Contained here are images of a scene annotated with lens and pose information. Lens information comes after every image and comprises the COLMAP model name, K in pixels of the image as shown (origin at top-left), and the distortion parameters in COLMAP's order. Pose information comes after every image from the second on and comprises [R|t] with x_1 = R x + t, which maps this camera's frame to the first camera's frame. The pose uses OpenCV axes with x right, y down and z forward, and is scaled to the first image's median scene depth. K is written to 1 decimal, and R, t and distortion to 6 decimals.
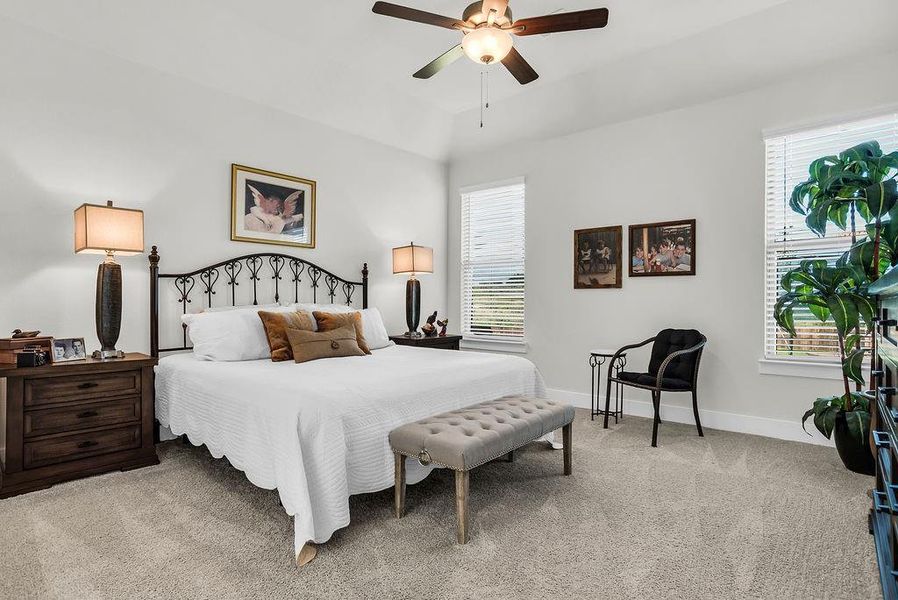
lens RADIAL K [[463.1, 0, 448.6], [0, 463.1, 306.9], [0, 0, 1]] dist [-0.101414, 0.067547]
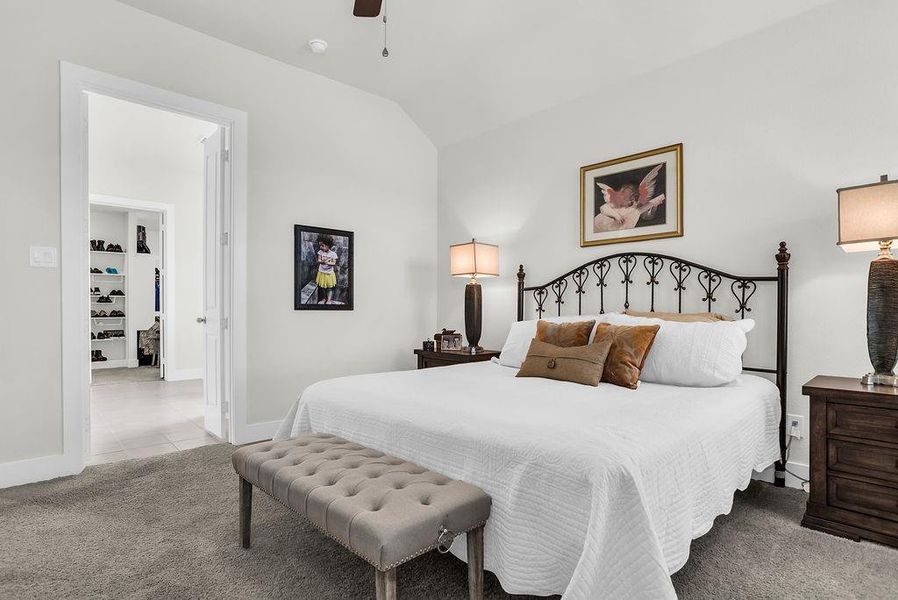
lens RADIAL K [[463.1, 0, 448.6], [0, 463.1, 306.9], [0, 0, 1]] dist [-0.101414, 0.067547]
pose [[-0.100238, -0.006868, -0.994940, 0.489863], [-0.001967, 0.999976, -0.006705, -0.012278], [0.994962, 0.001285, -0.100249, 0.774731]]
